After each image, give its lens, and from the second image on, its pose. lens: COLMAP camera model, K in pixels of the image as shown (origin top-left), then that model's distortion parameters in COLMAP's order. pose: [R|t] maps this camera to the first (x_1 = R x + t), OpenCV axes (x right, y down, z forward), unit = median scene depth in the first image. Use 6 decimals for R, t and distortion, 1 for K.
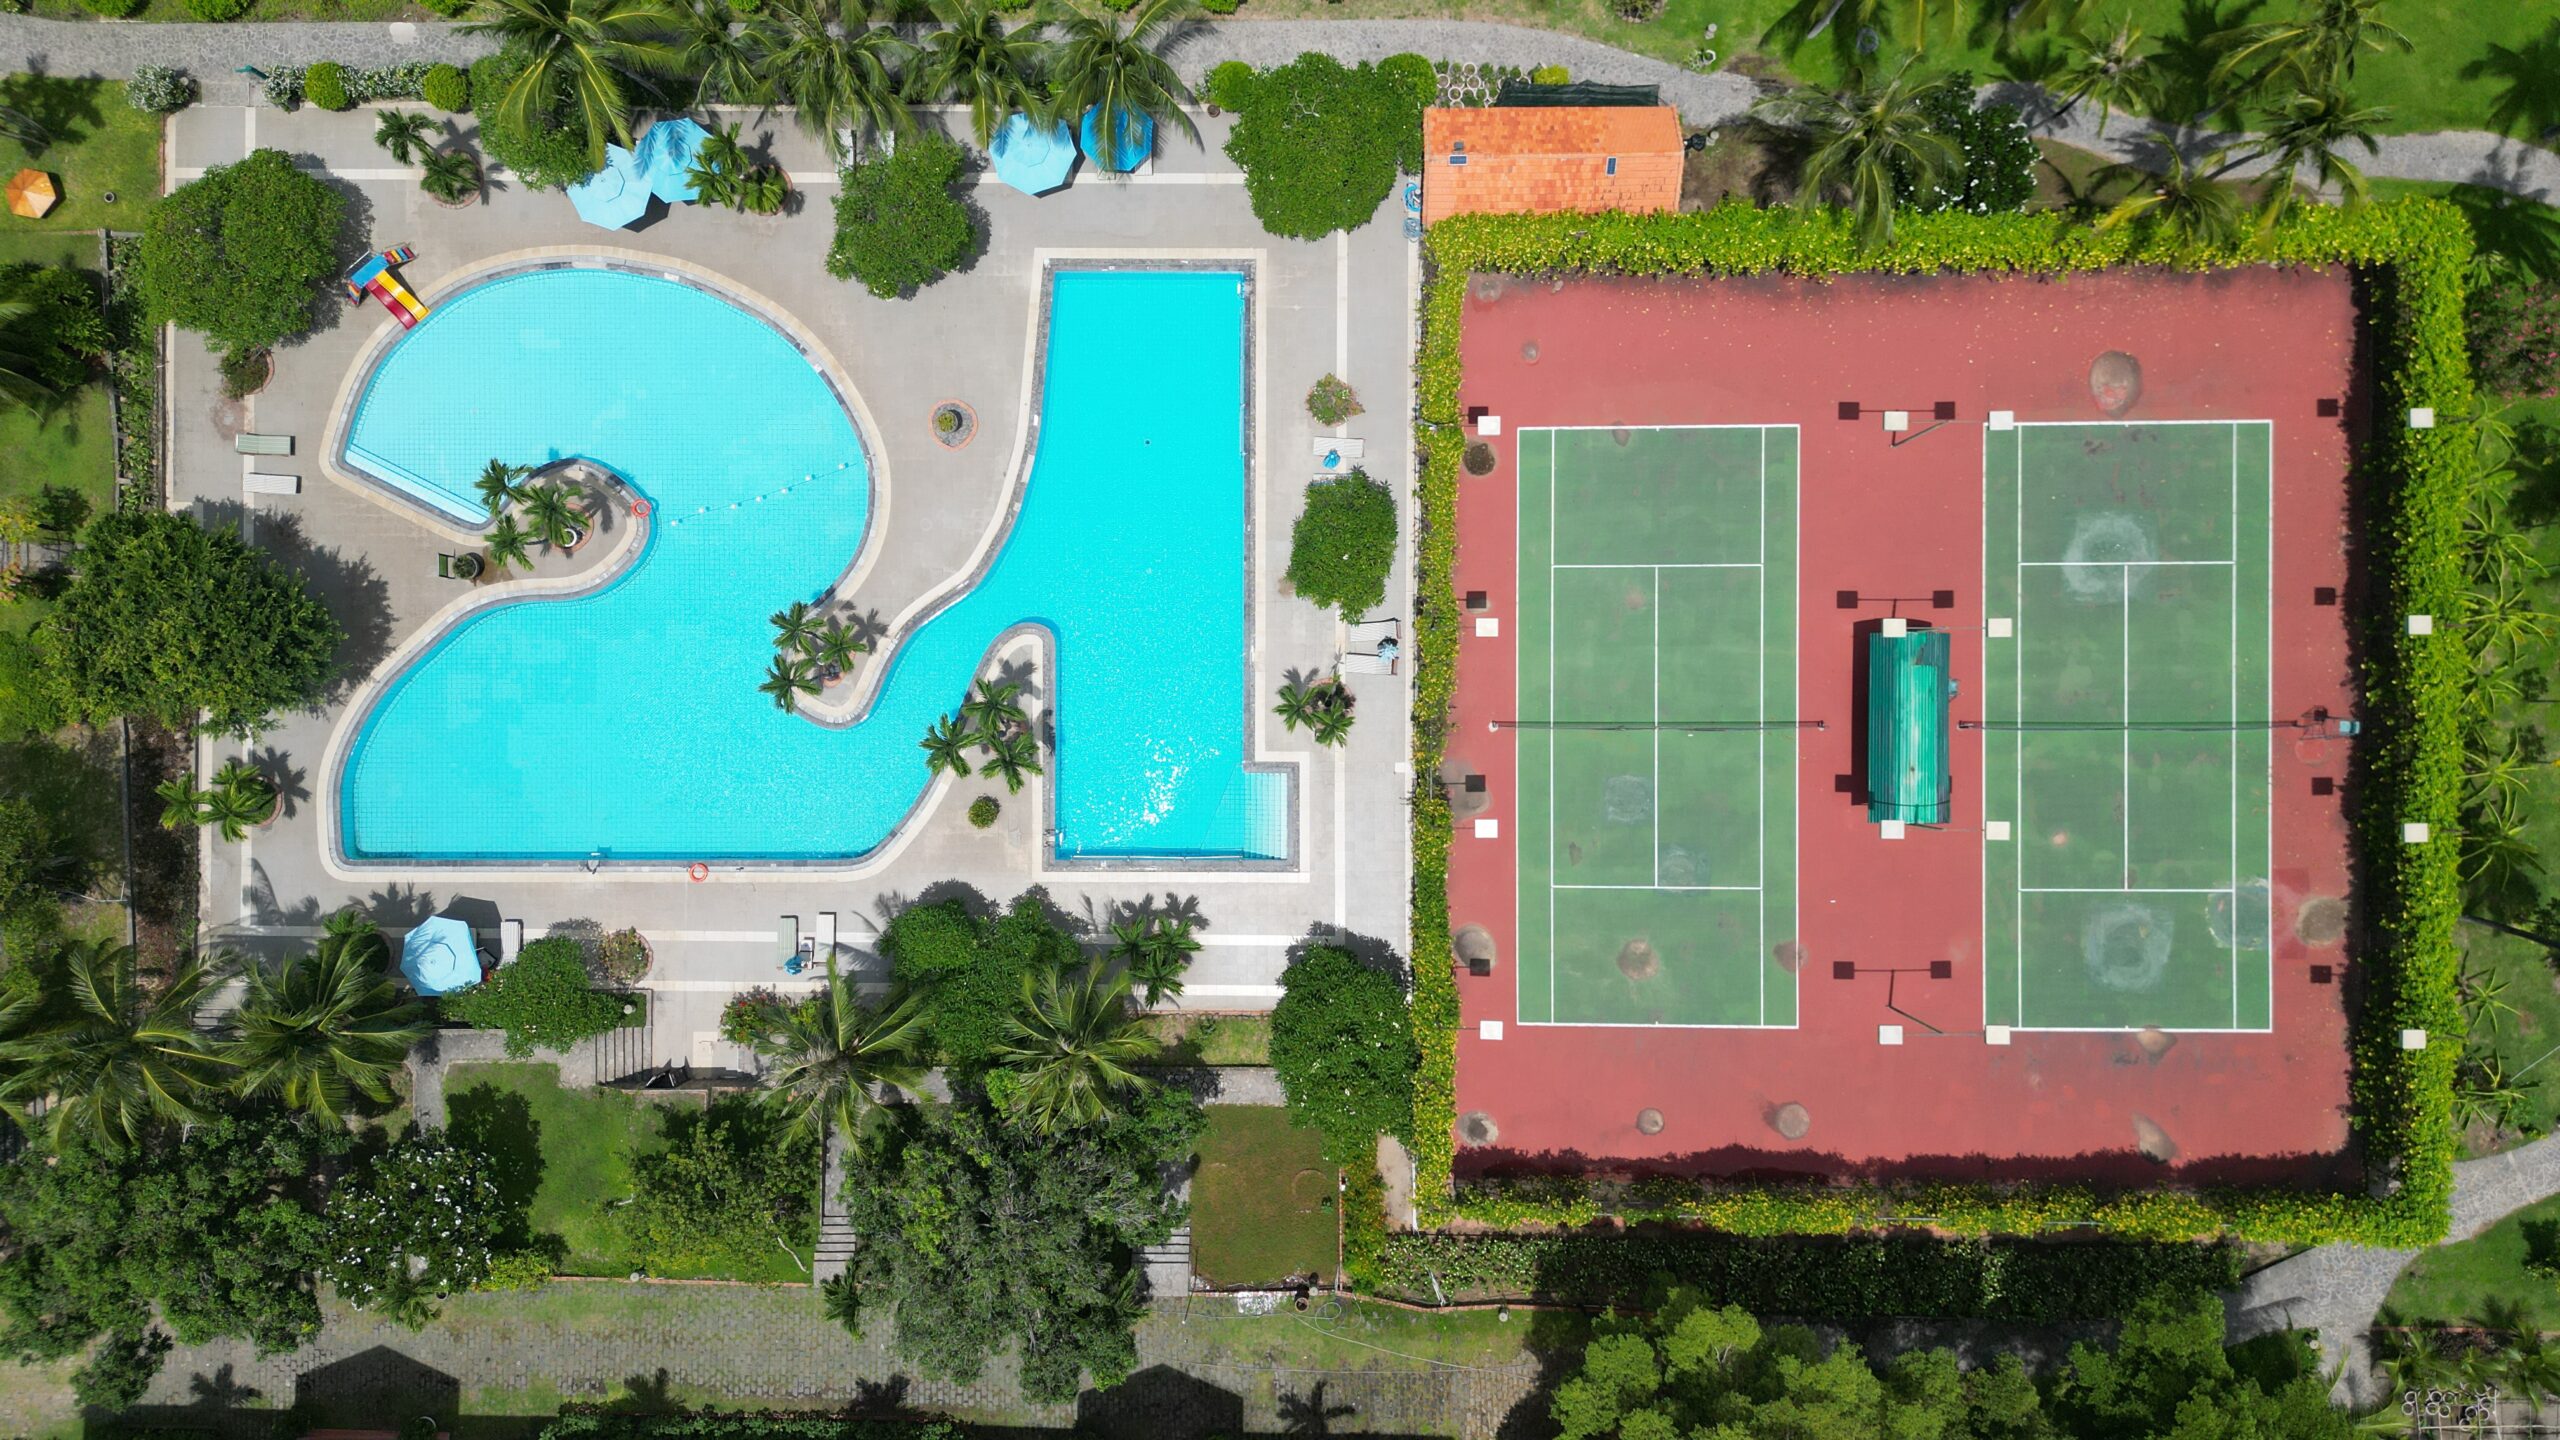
lens RADIAL K [[1723.1, 0, 1287.9], [0, 1723.1, 730.3], [0, 0, 1]] dist [0.077718, -0.057015]
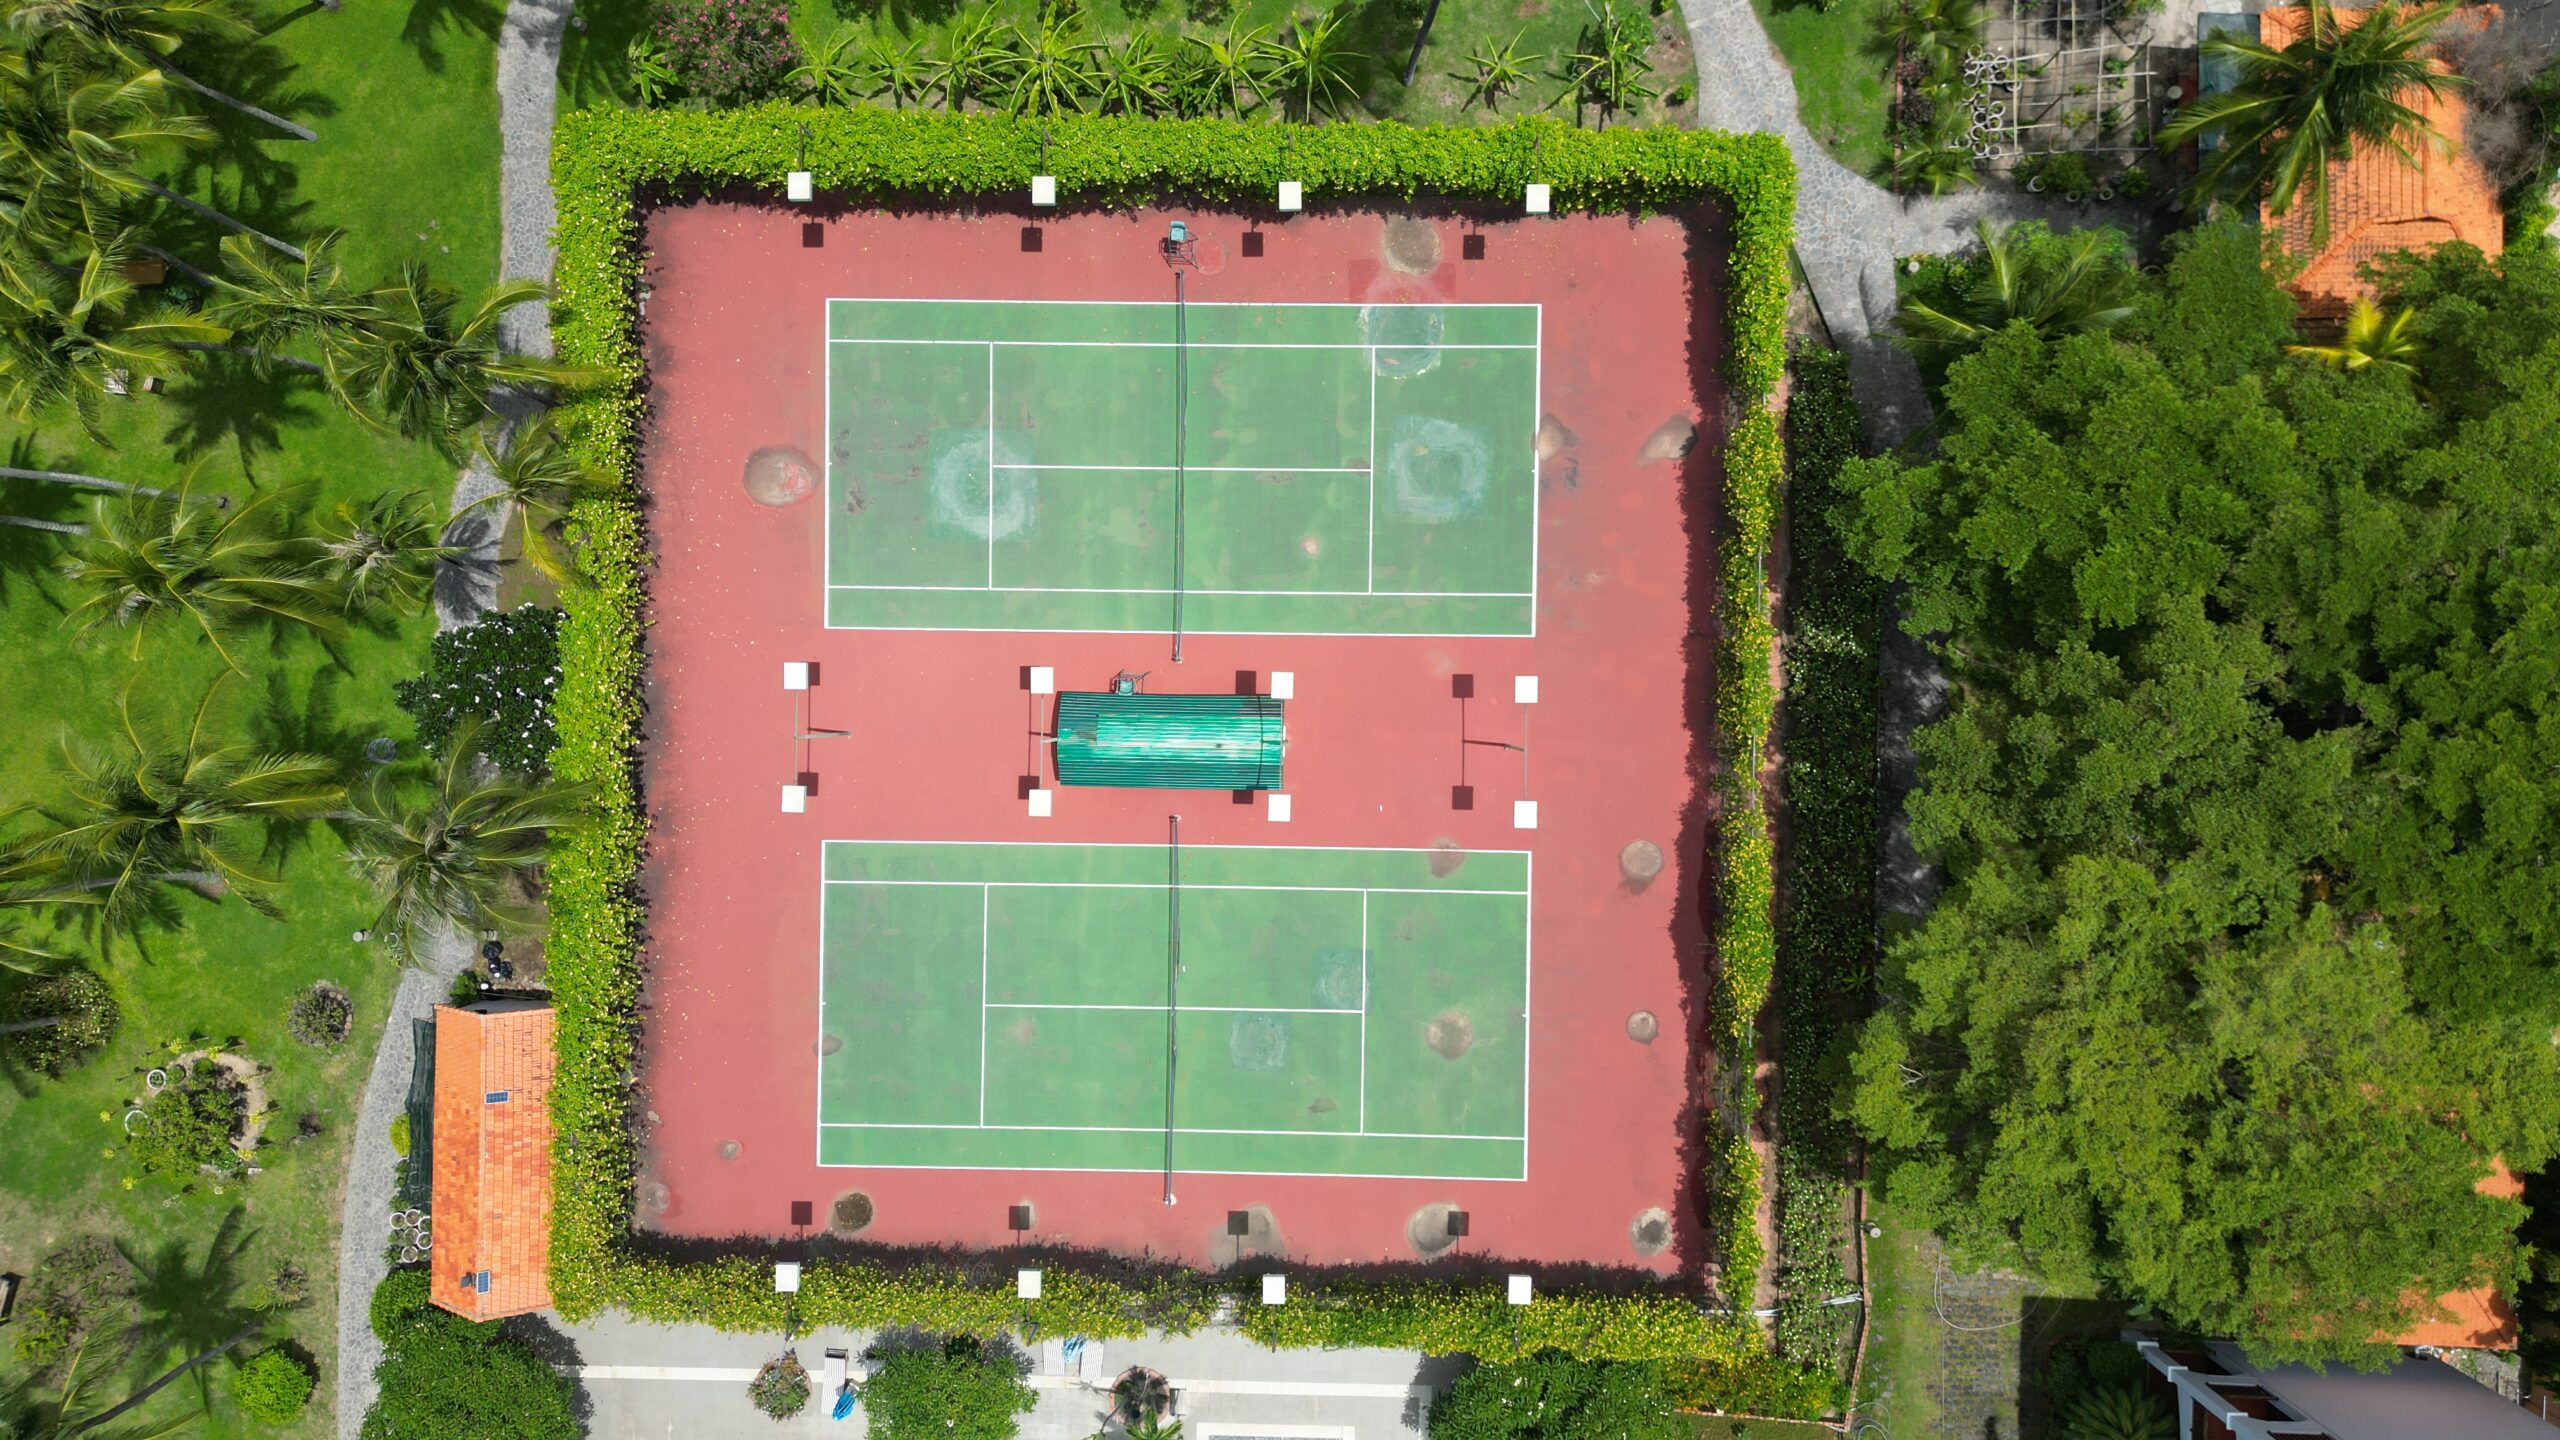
lens RADIAL K [[1723.1, 0, 1287.9], [0, 1723.1, 730.3], [0, 0, 1]] dist [0.077718, -0.057015]
pose [[0.015112, -0.999885, -0.000977, 0.359346], [0.999213, 0.015138, -0.036673, 0.084805], [0.036683, -0.000422, 0.999327, 0.160935]]
